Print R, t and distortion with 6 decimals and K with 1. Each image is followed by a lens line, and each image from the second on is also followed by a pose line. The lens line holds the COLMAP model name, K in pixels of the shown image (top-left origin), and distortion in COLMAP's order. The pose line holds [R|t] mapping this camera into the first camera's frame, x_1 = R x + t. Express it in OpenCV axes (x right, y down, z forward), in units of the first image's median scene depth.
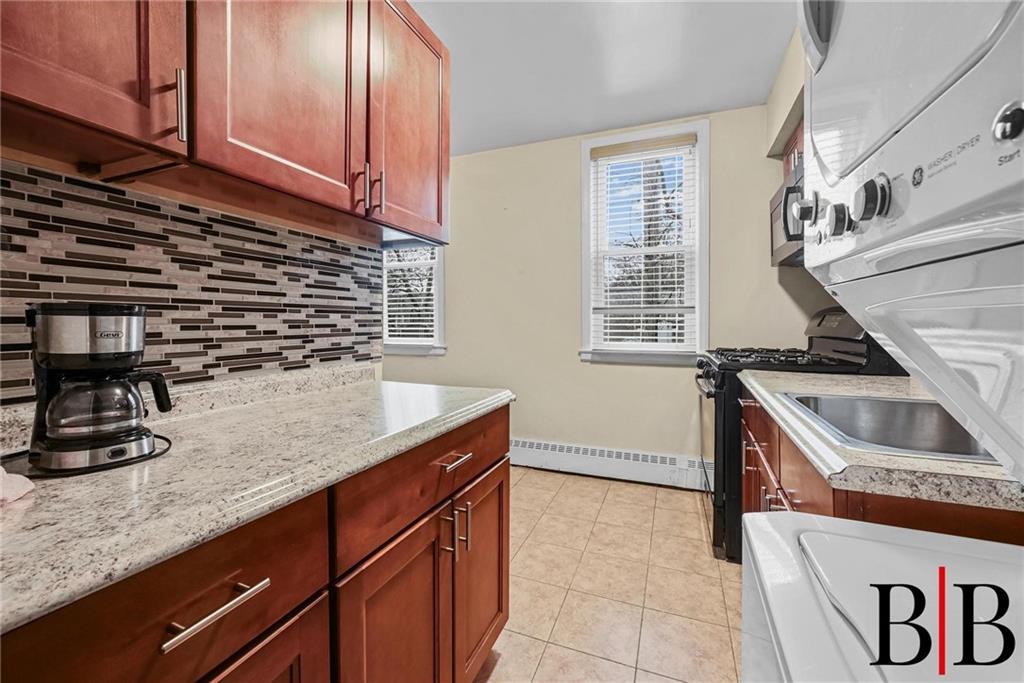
lens RADIAL K [[408.7, 0, 524.6], [0, 408.7, 322.5], [0, 0, 1]] dist [-0.000866, 0.000370]
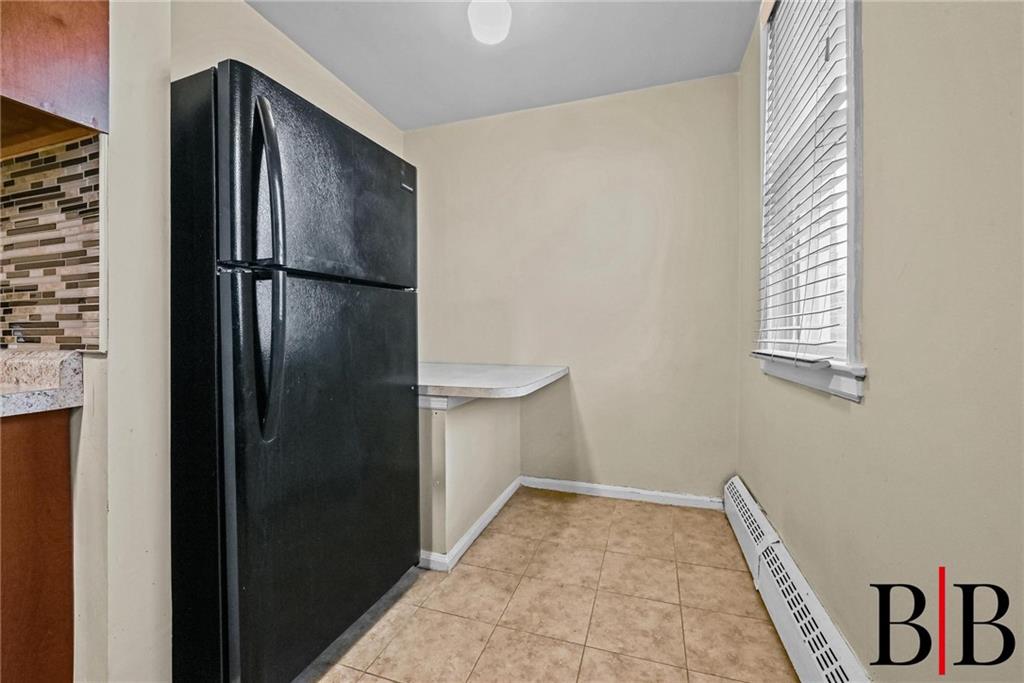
lens RADIAL K [[408.7, 0, 509.8], [0, 408.7, 337.1], [0, 0, 1]] dist [-0.000866, 0.000370]
pose [[0.039718, 0.000516, -0.999211, 0.188456], [-0.002691, 0.999996, 0.000410, 0.078997], [0.999207, 0.002673, 0.039720, 1.652186]]
